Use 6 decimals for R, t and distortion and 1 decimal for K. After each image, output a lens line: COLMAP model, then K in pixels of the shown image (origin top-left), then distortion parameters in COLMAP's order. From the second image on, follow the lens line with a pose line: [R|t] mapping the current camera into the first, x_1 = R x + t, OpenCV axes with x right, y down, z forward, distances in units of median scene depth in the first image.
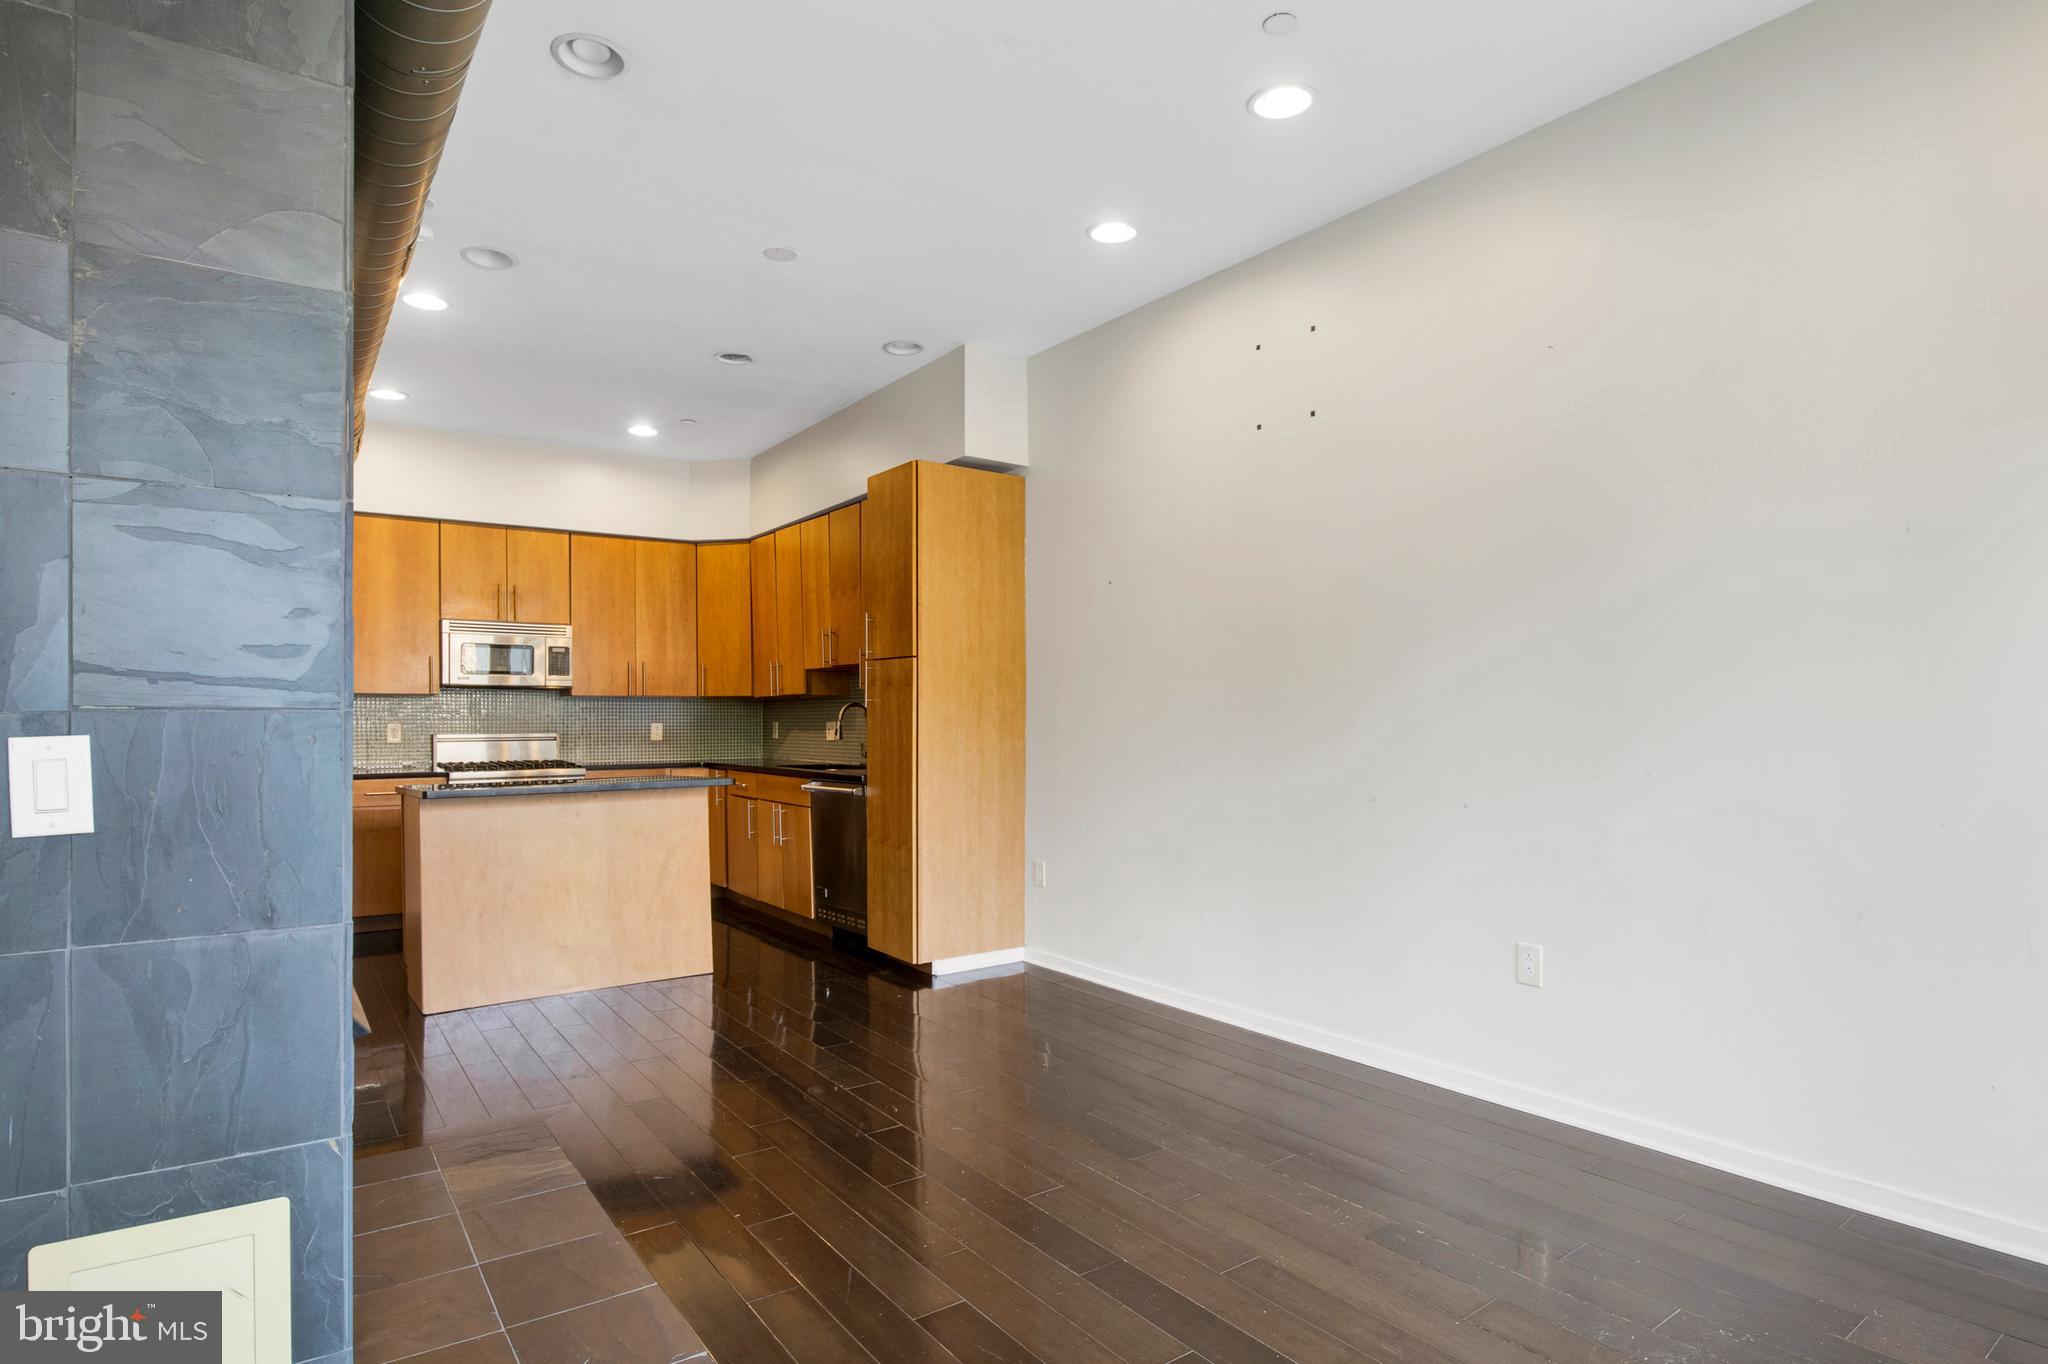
lens RADIAL K [[1078.8, 0, 1022.7], [0, 1078.8, 712.1], [0, 0, 1]] dist [-0.033622, 0.008851]
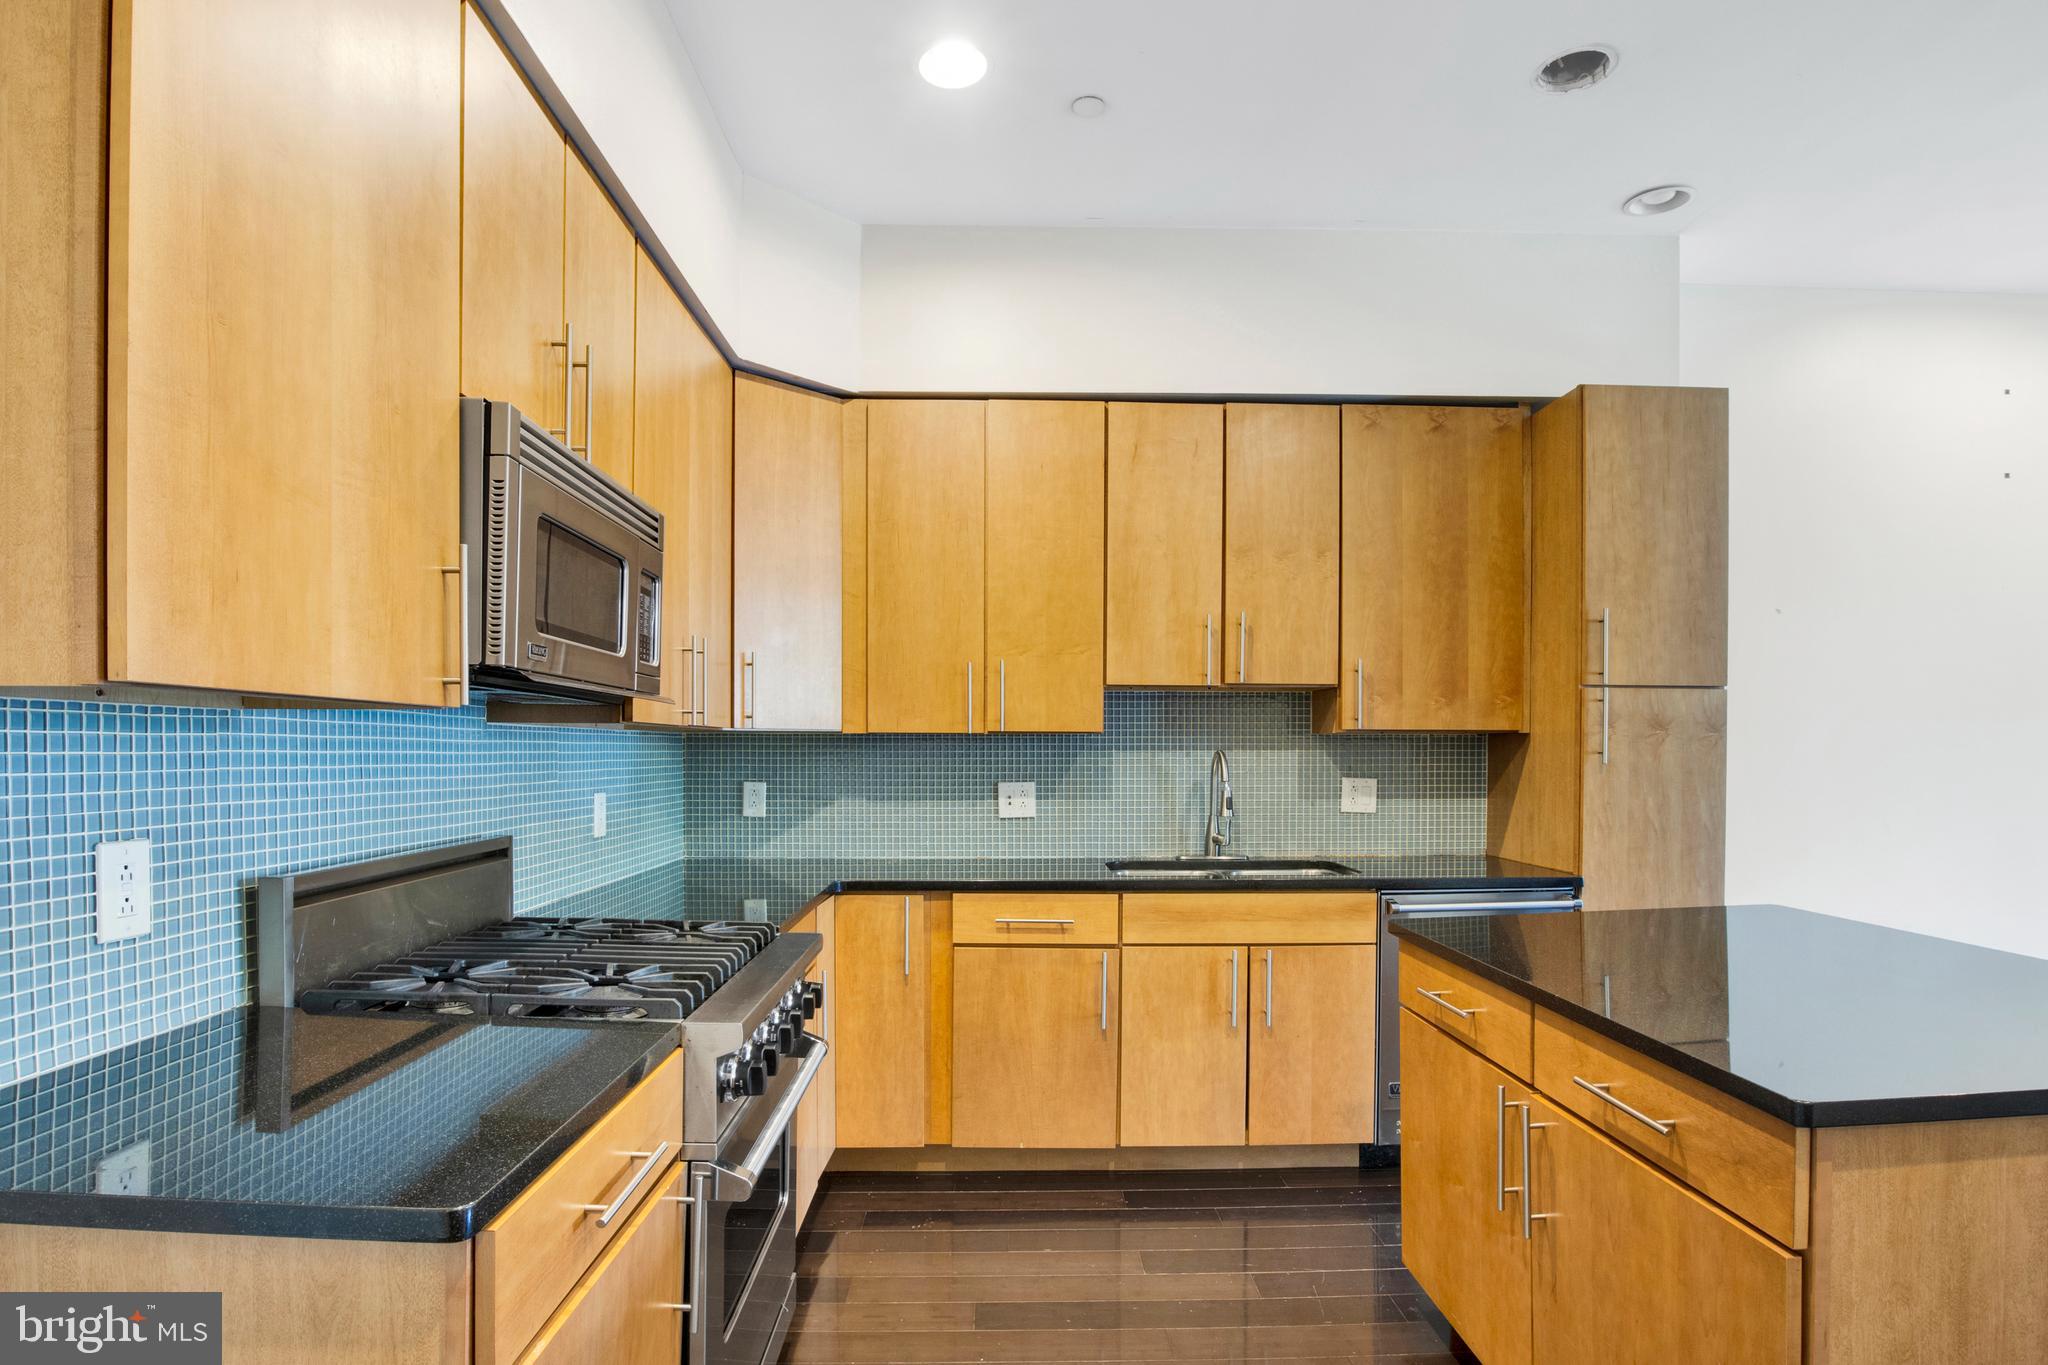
lens RADIAL K [[1078.8, 0, 1022.1], [0, 1078.8, 768.2], [0, 0, 1]] dist [-0.033622, 0.008851]
pose [[0.556481, -0.009793, 0.830802, -0.648076], [-0.006435, 0.999850, 0.016095, -0.007226], [-0.830835, -0.014303, 0.556335, 0.729658]]
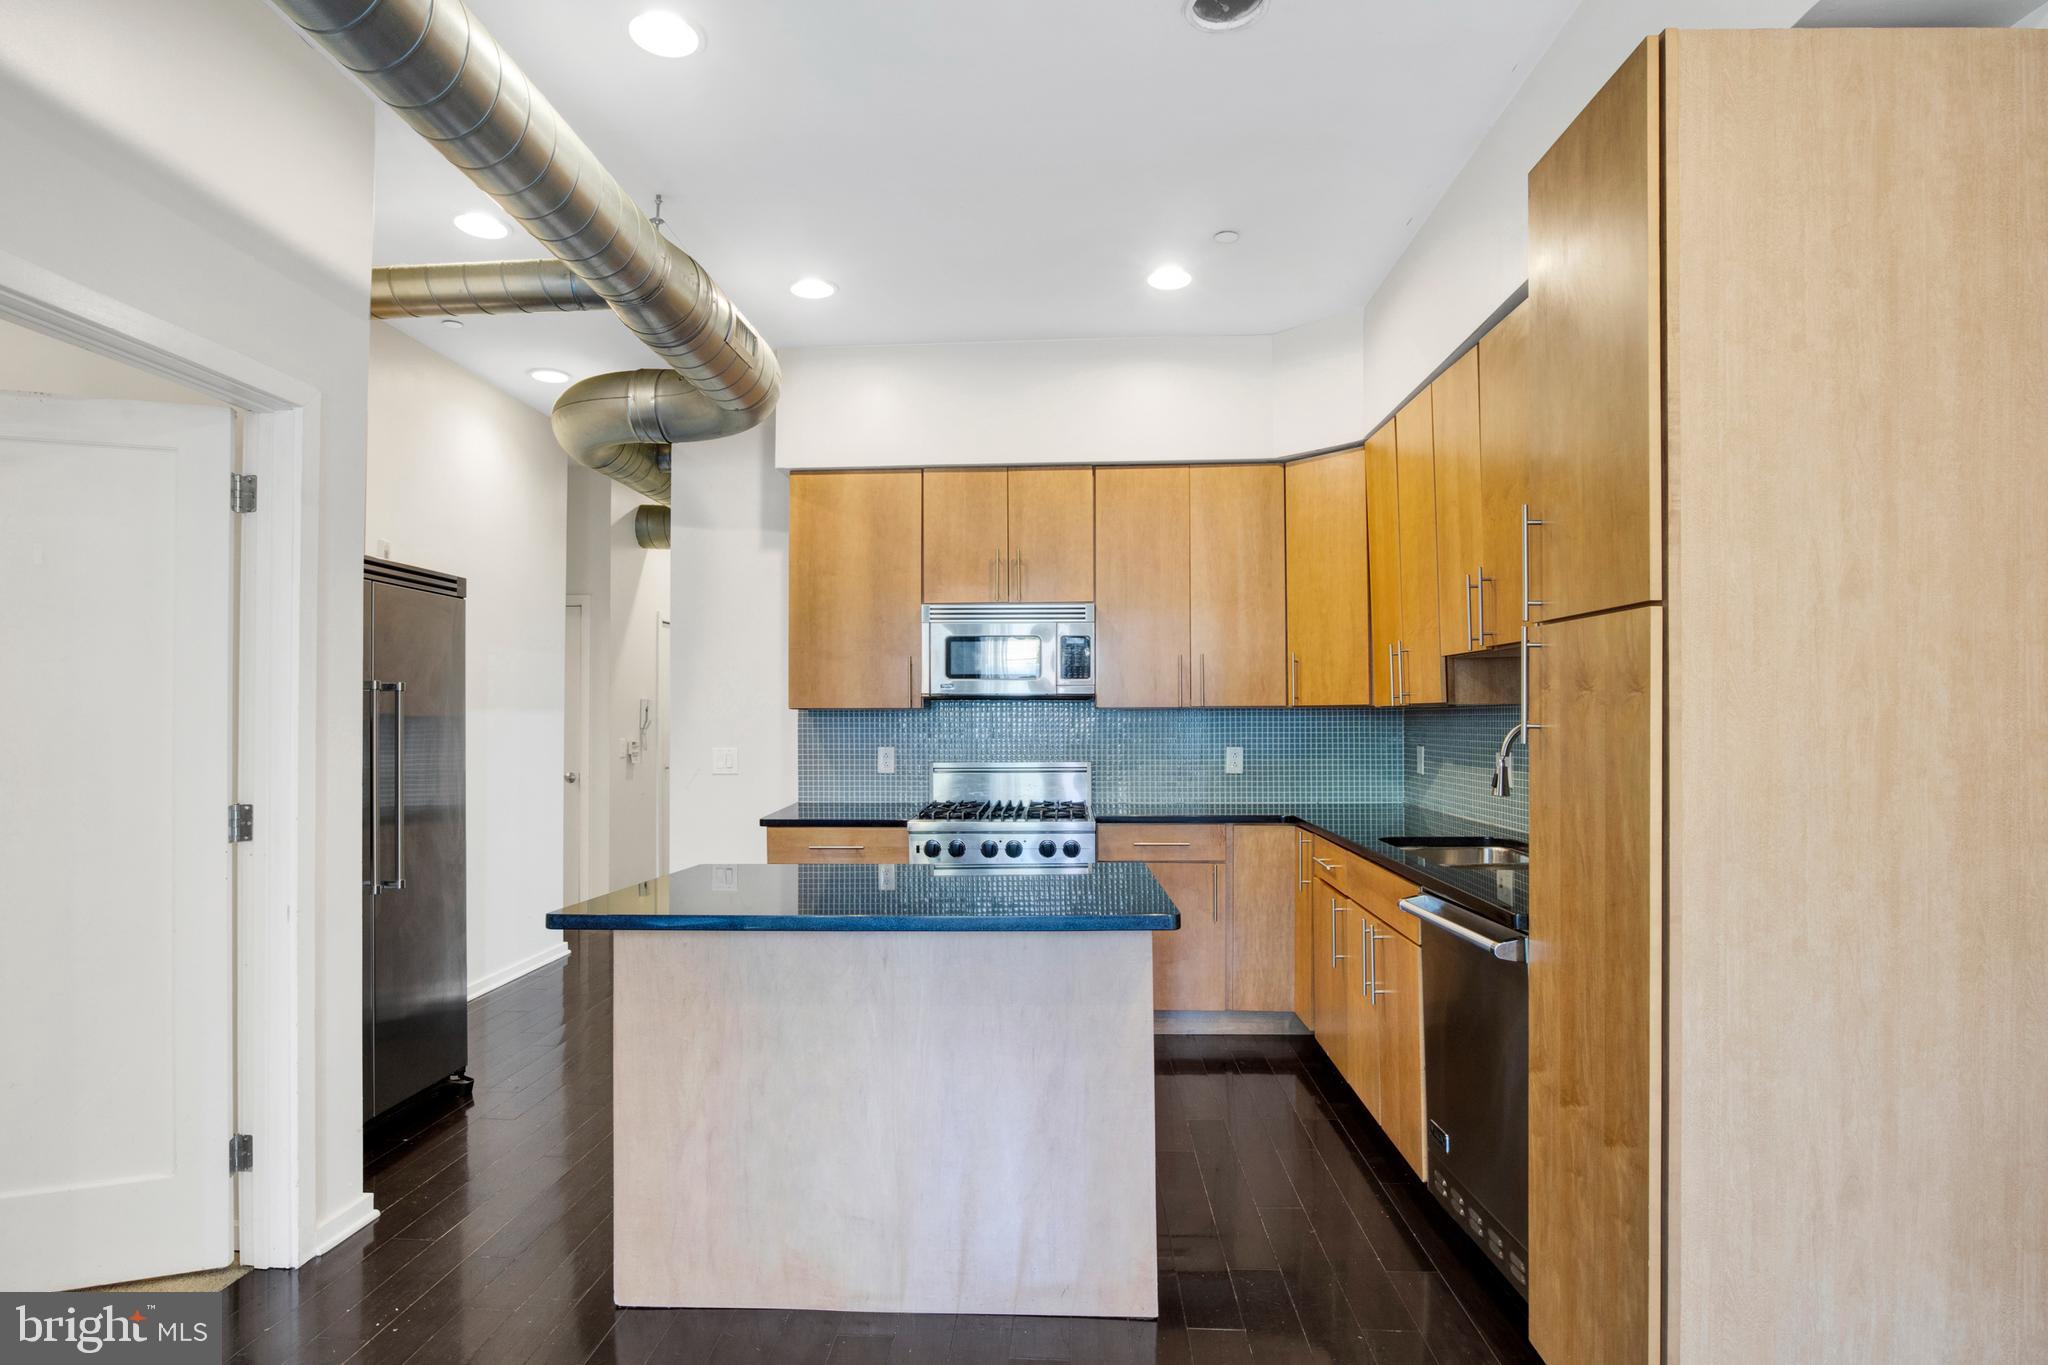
lens RADIAL K [[1078.8, 0, 1030.8], [0, 1078.8, 710.3], [0, 0, 1]] dist [-0.033622, 0.008851]
pose [[0.786877, -0.004979, -0.617089, -0.035244], [0.005364, 0.999985, -0.001229, -0.013337], [0.617086, -0.002343, 0.786892, 0.450778]]
